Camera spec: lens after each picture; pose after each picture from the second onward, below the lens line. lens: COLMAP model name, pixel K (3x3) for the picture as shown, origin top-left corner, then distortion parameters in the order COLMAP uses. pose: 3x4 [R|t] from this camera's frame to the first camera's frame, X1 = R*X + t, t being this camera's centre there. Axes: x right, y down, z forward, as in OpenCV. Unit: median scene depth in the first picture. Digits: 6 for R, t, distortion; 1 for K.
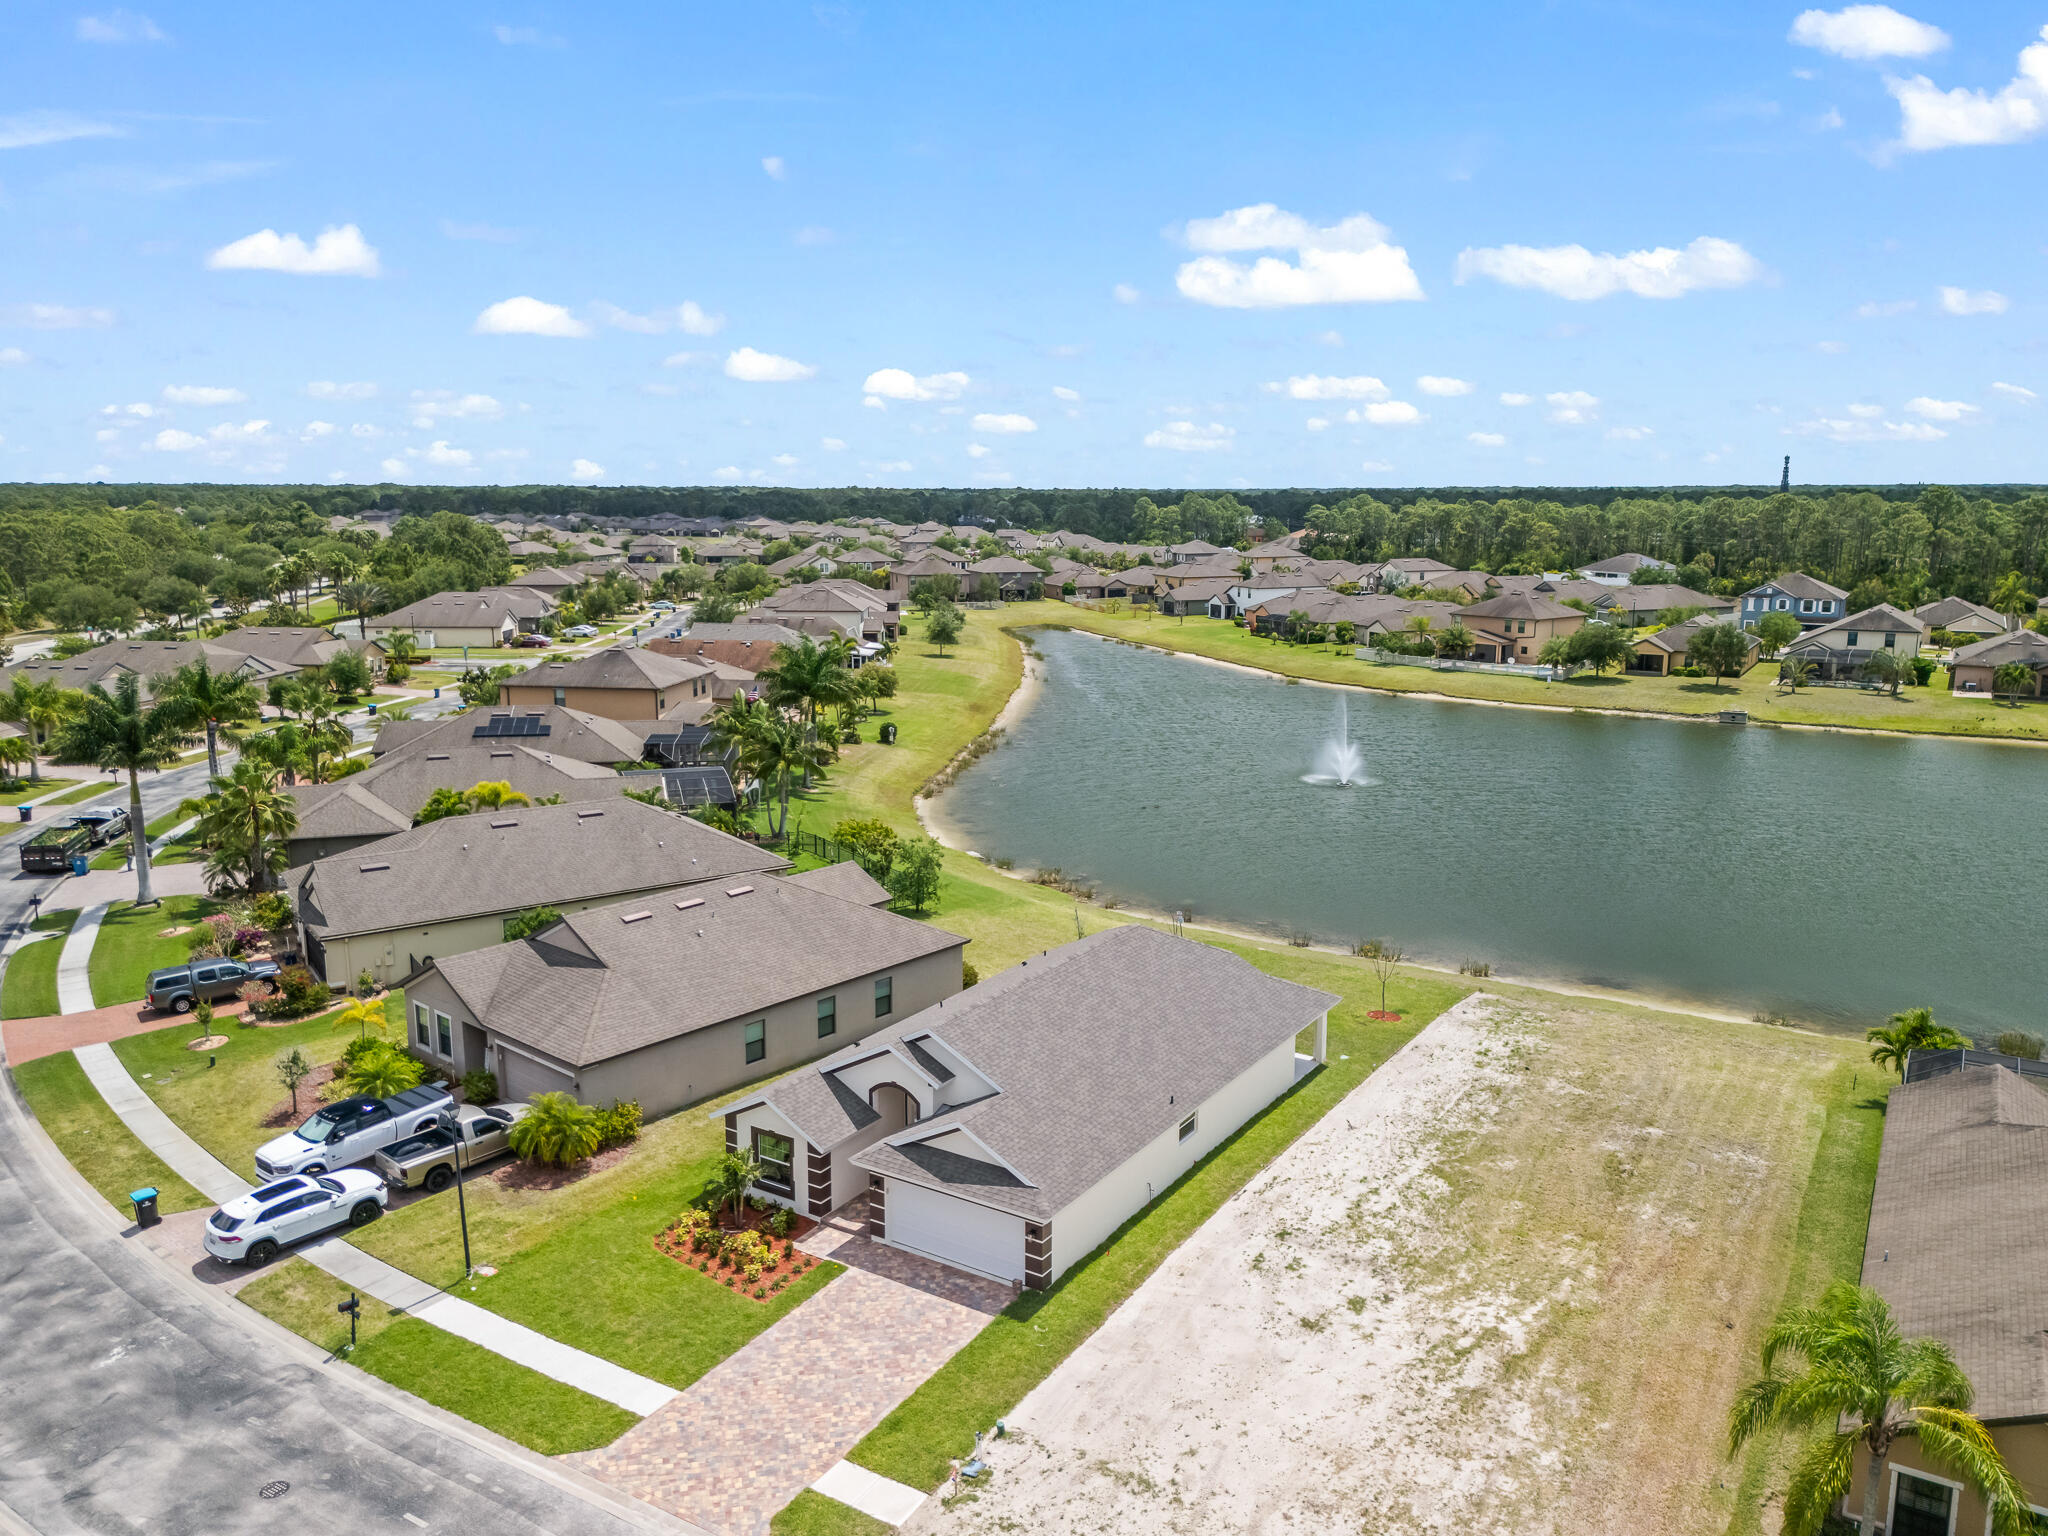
lens RADIAL K [[1498.3, 0, 1027.0], [0, 1498.3, 815.3], [0, 0, 1]] dist [0.075736, -0.061999]
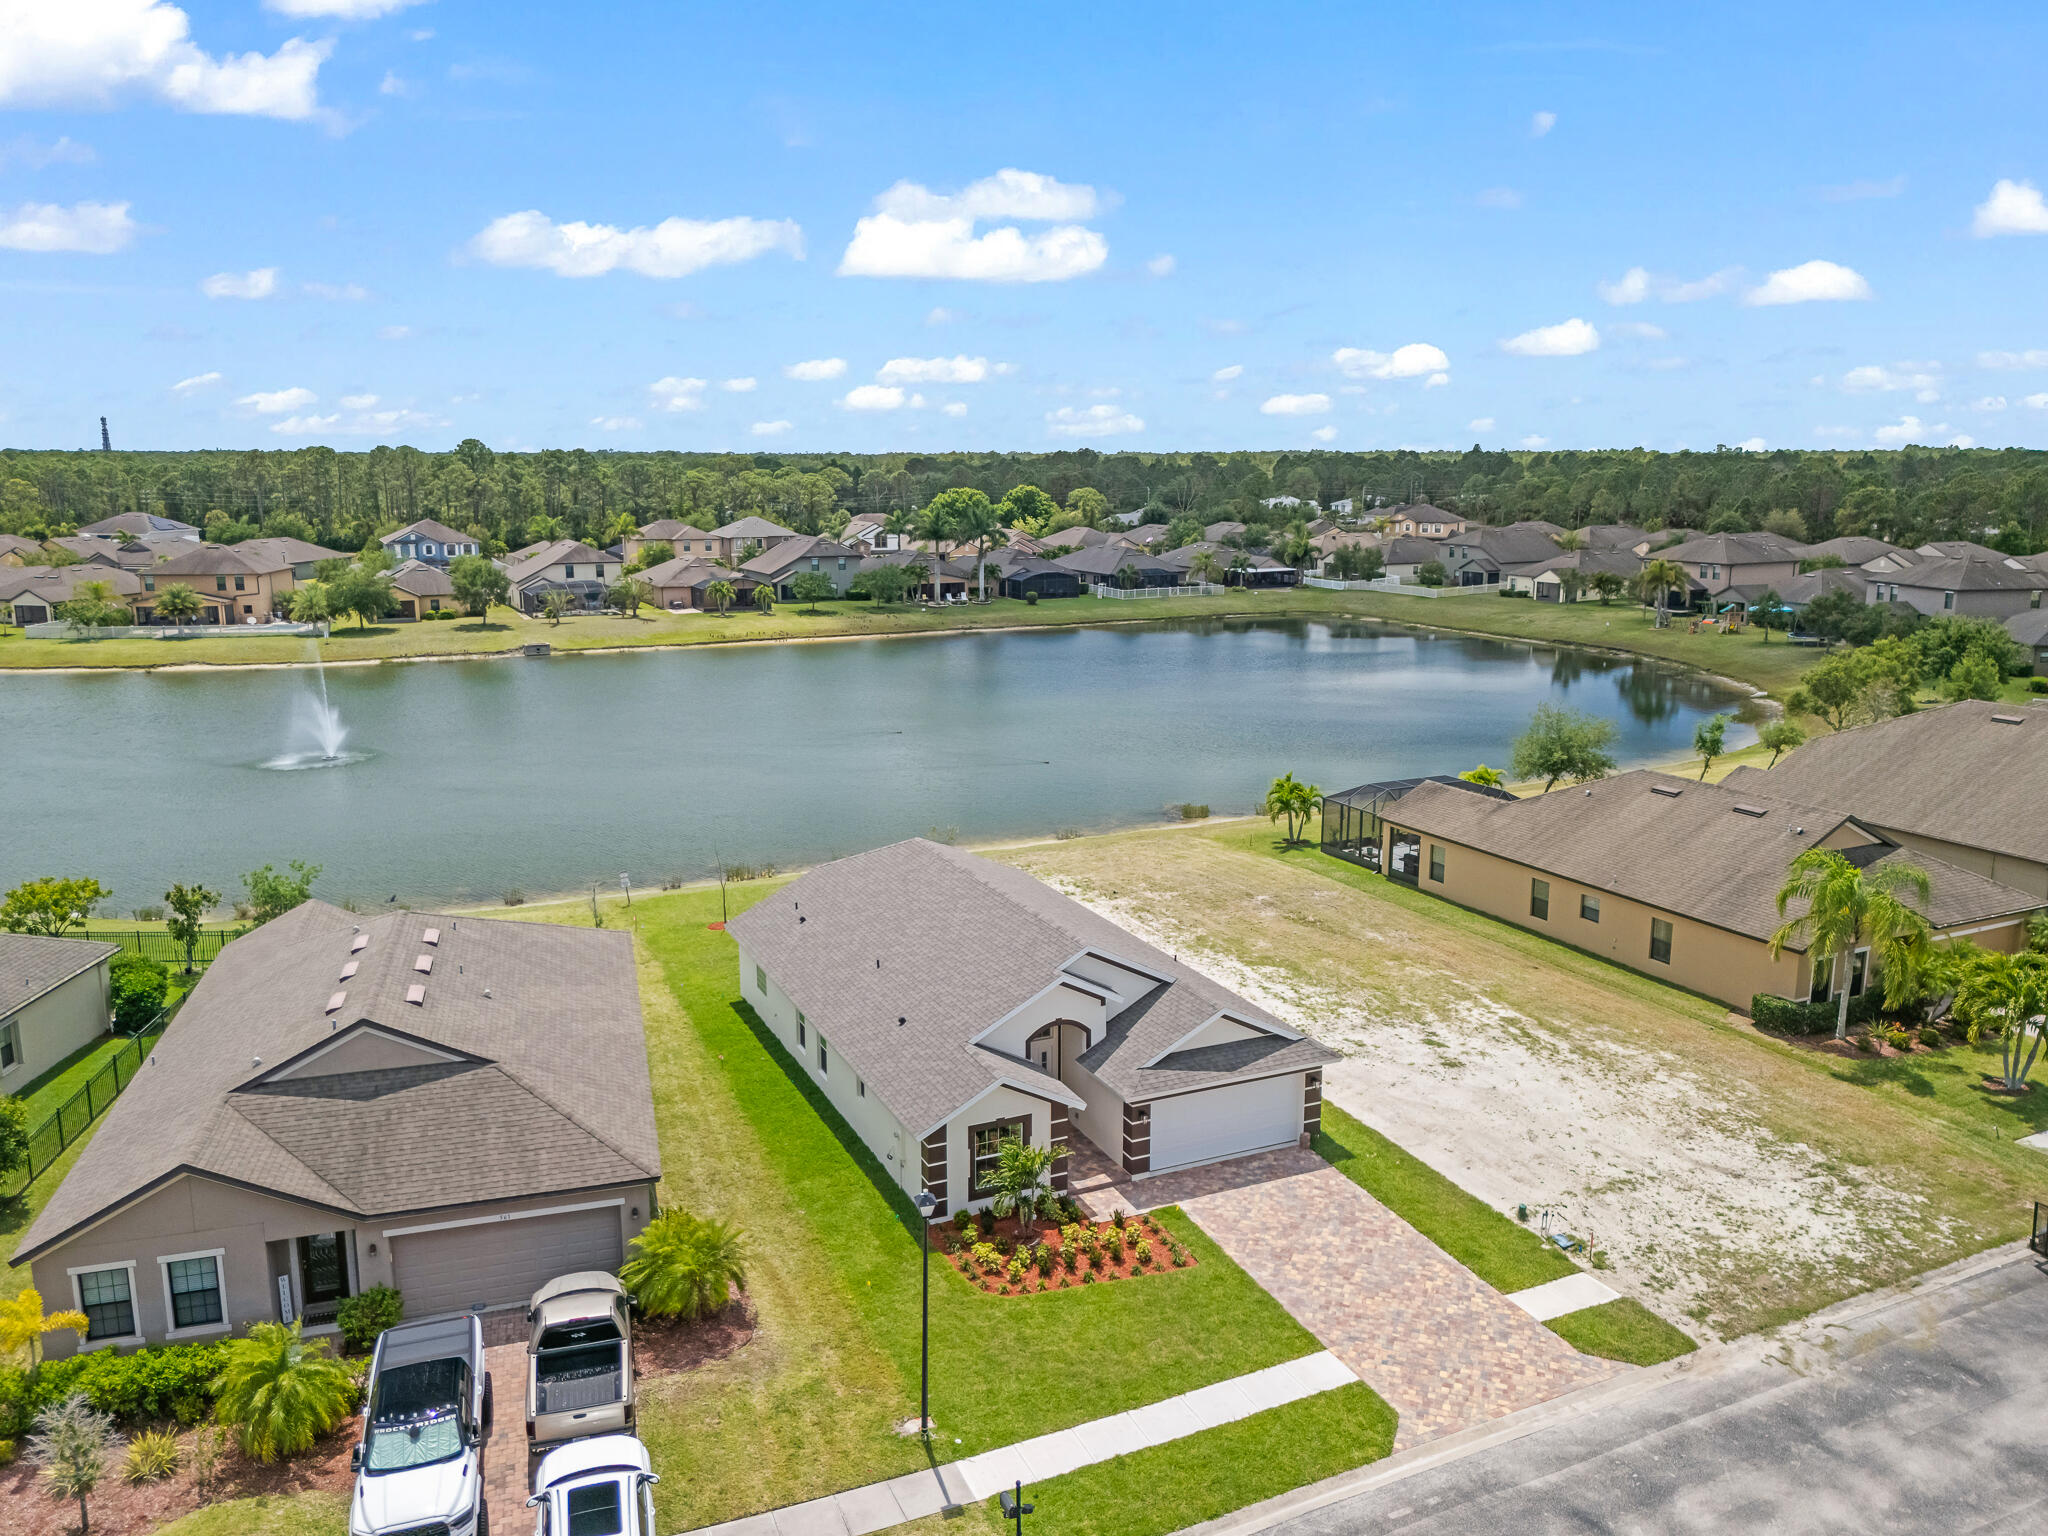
lens RADIAL K [[1522.4, 0, 1025.6], [0, 1522.4, 787.4], [0, 0, 1]] dist [0.096695, -0.102969]
pose [[0.535503, -0.181696, 0.824757, -0.753916], [0.182298, 0.978428, 0.097186, -0.043117], [-0.824624, 0.098308, 0.557074, 0.462928]]
